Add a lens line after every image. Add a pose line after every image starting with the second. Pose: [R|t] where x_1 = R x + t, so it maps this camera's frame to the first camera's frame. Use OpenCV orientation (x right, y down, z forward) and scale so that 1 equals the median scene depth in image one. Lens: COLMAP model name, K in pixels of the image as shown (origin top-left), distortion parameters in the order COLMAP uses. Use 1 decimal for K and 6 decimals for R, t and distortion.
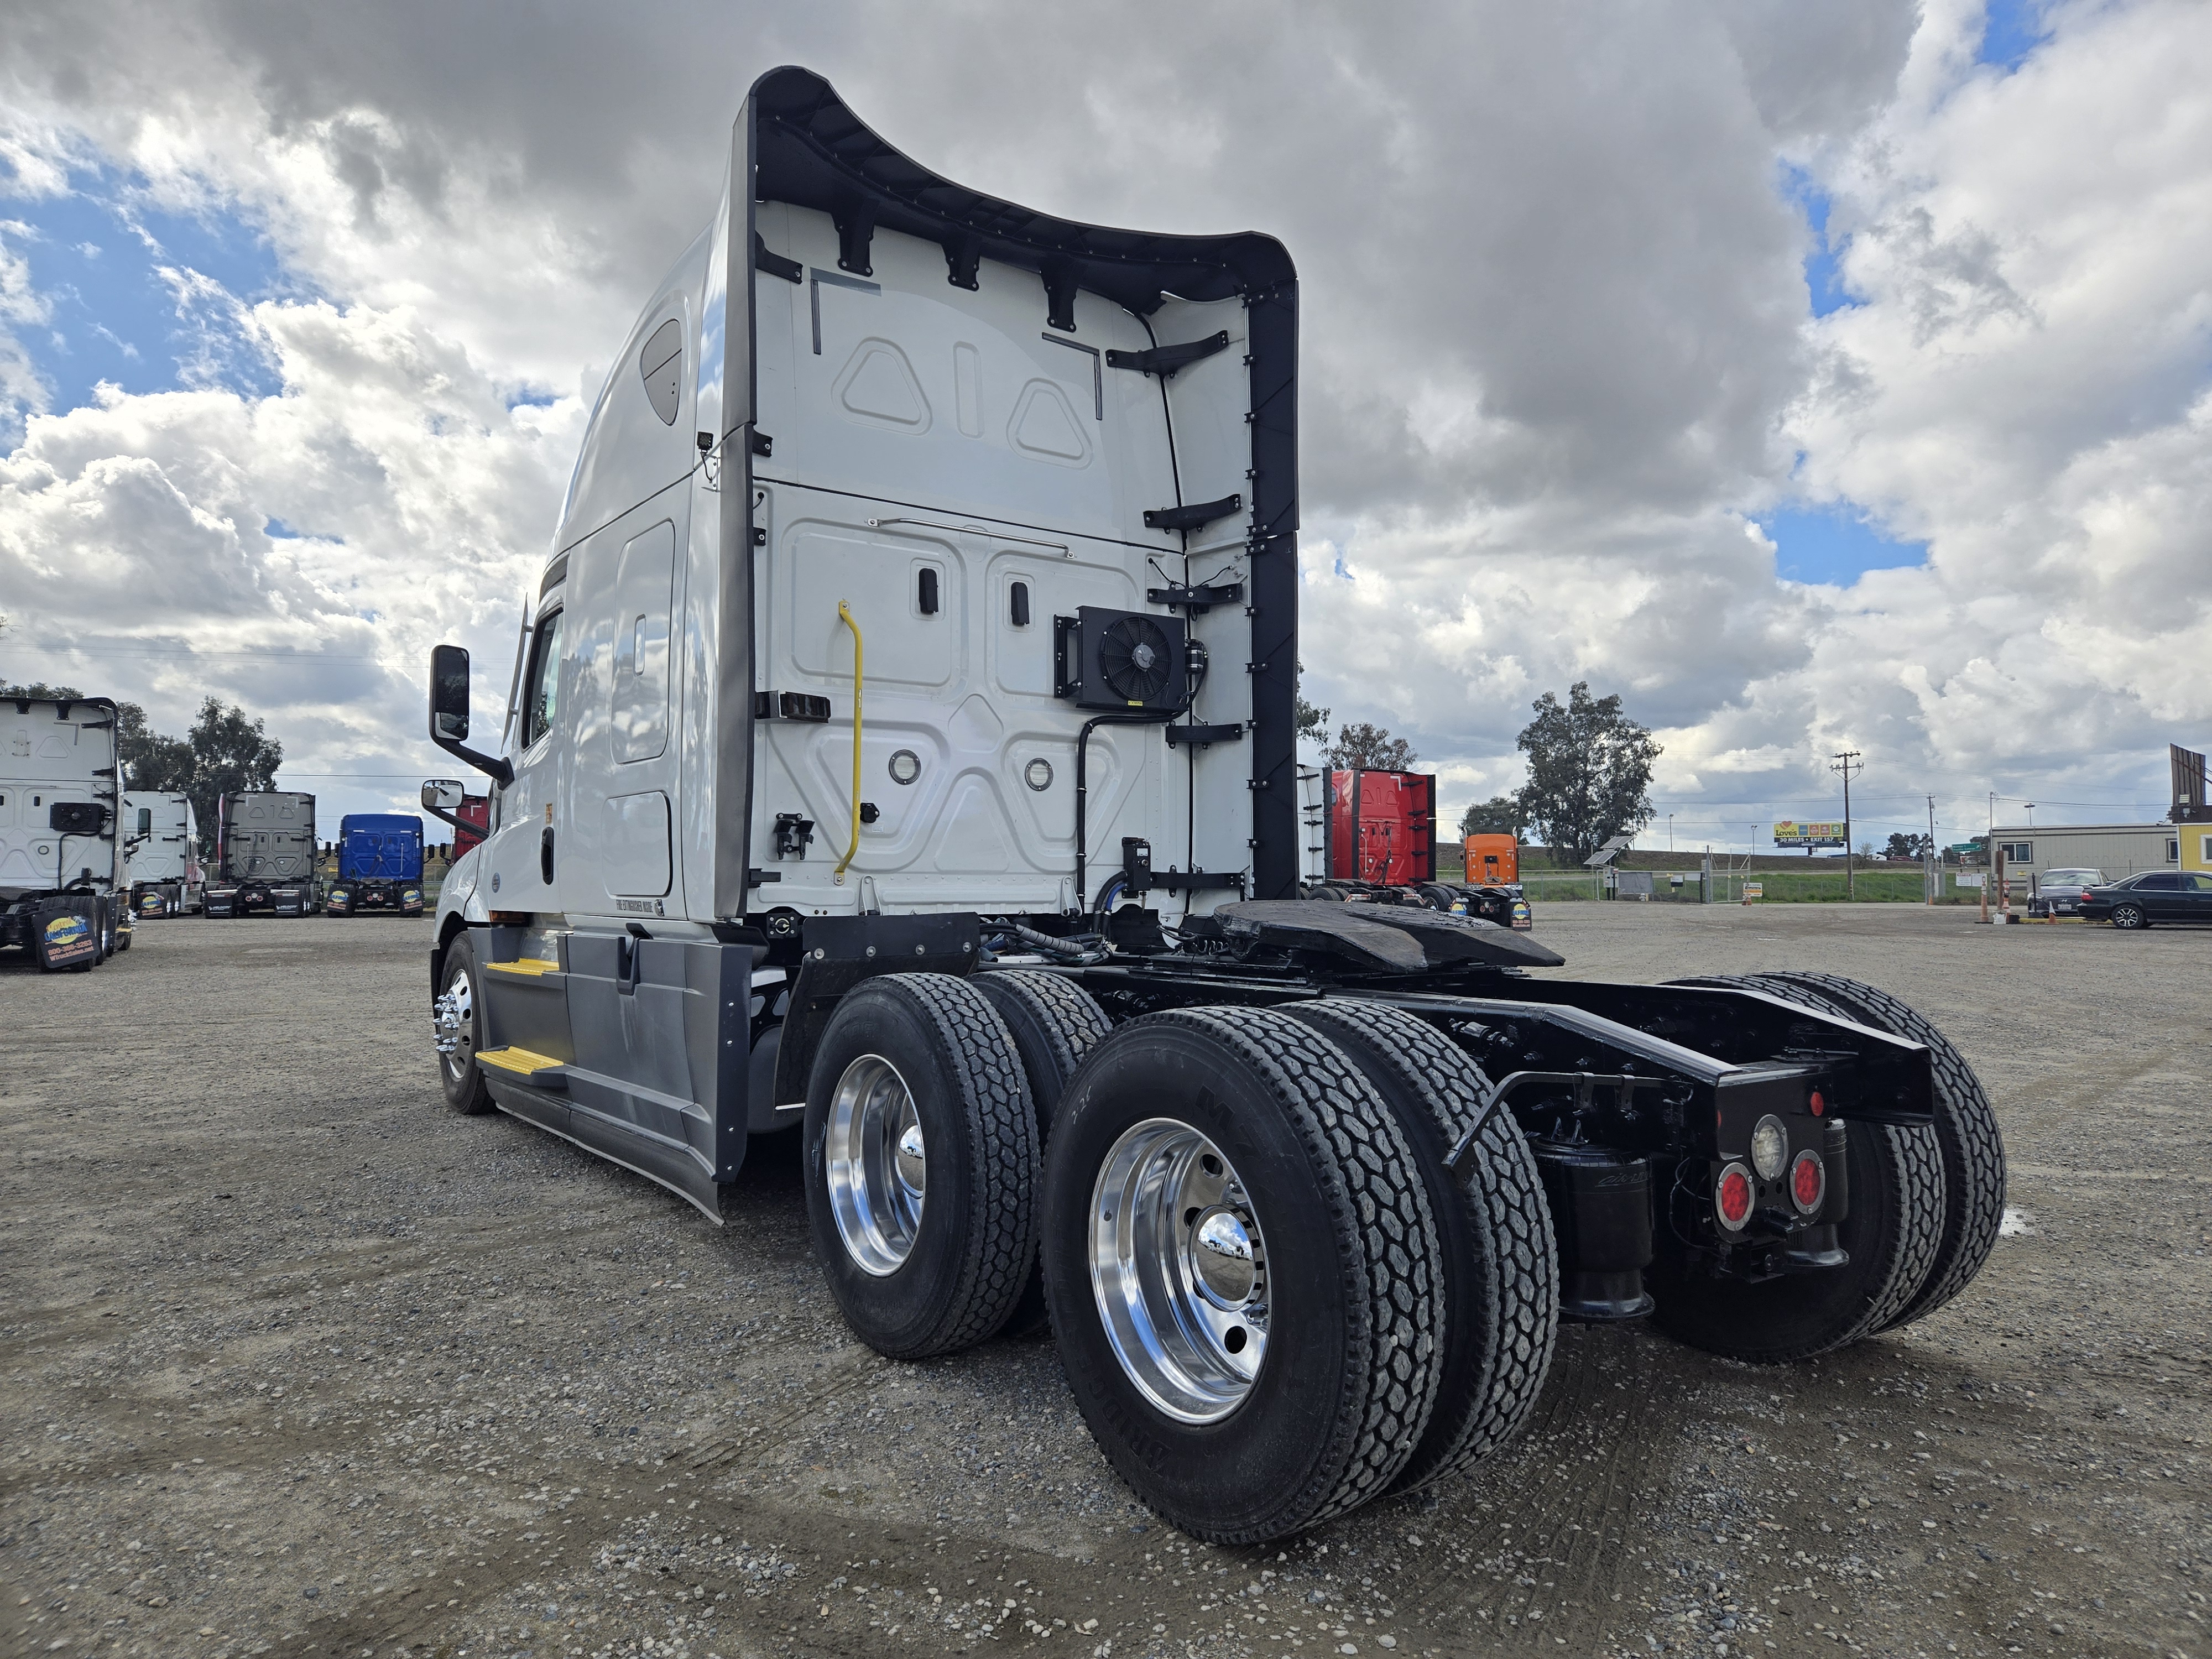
lens RADIAL K [[1477.6, 0, 1106.8], [0, 1477.6, 815.6], [0, 0, 1]] dist [0.055026, -0.031084]
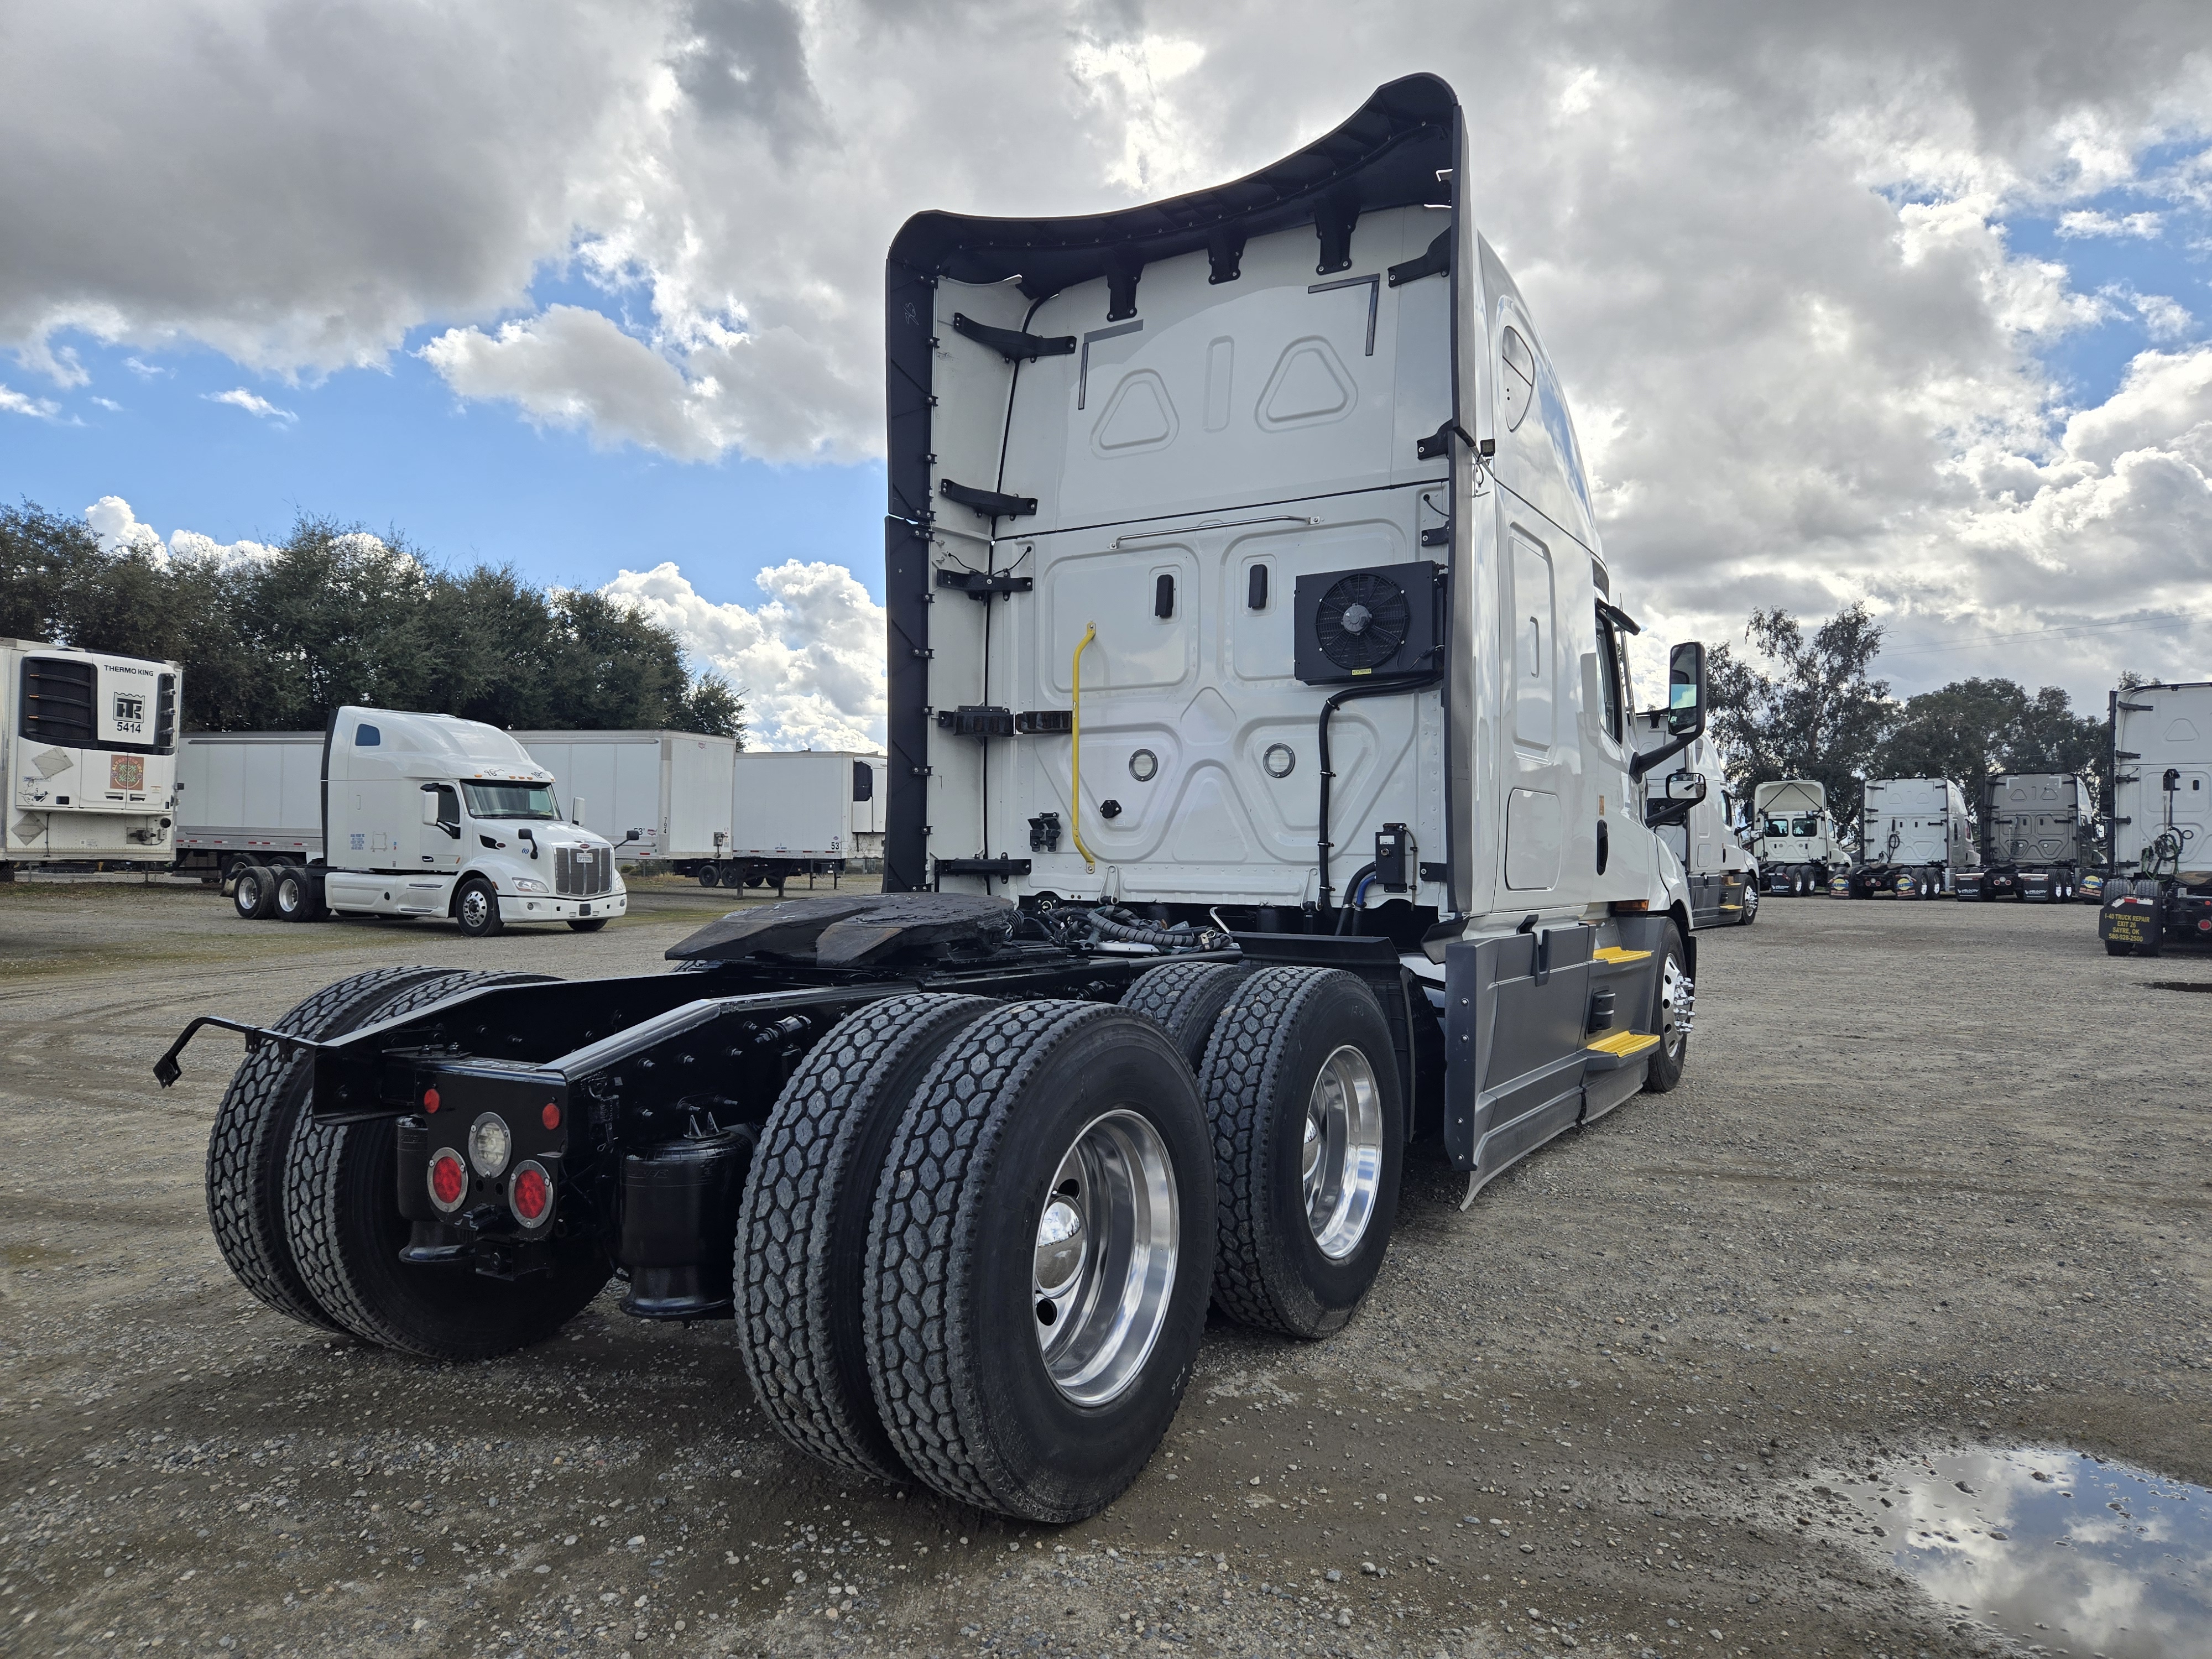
lens RADIAL K [[1477.6, 0, 1106.8], [0, 1477.6, 830.1], [0, 0, 1]] dist [0.055026, -0.031084]
pose [[0.387318, -0.018664, -0.921757, 0.798999], [0.038366, 0.999255, -0.004112, 0.017147], [0.921147, -0.033771, 0.387746, 0.525422]]
